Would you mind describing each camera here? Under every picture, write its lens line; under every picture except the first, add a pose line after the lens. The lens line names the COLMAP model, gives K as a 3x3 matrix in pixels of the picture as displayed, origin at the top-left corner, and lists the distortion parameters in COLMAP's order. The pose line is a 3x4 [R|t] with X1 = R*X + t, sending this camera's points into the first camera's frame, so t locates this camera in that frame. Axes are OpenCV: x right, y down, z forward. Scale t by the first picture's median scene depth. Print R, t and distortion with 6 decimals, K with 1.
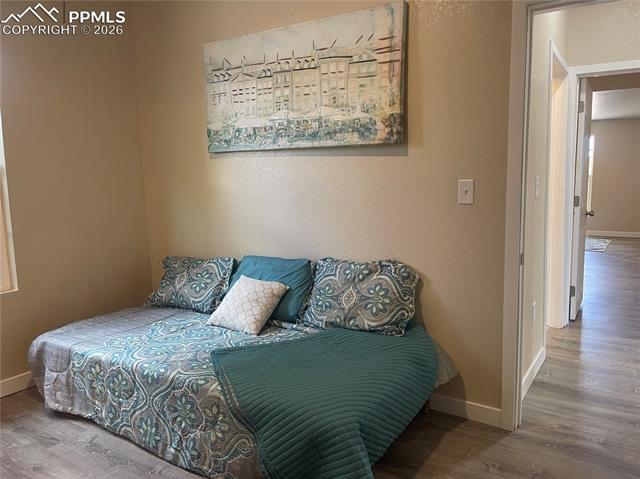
lens RADIAL K [[474.5, 0, 320.0], [0, 474.5, 239.5], [0, 0, 1]] dist [0.033838, -0.006137]
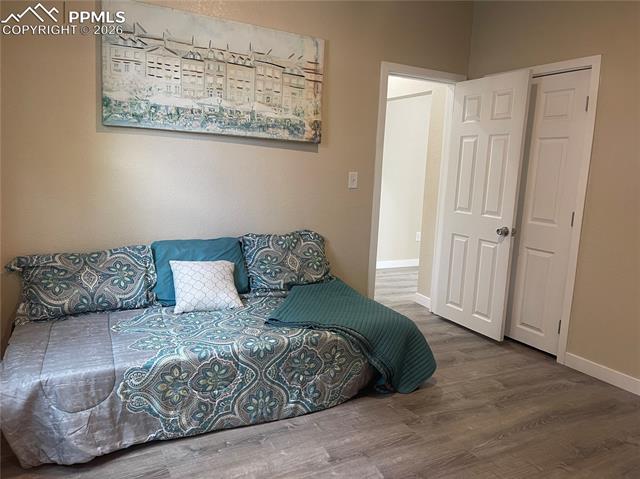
lens RADIAL K [[474.5, 0, 320.0], [0, 474.5, 239.5], [0, 0, 1]] dist [0.033838, -0.006137]
pose [[0.502304, -0.086820, 0.860322, -0.985266], [0.059360, 0.996062, 0.065861, -0.015264], [-0.862651, 0.017987, 0.505479, 0.300881]]
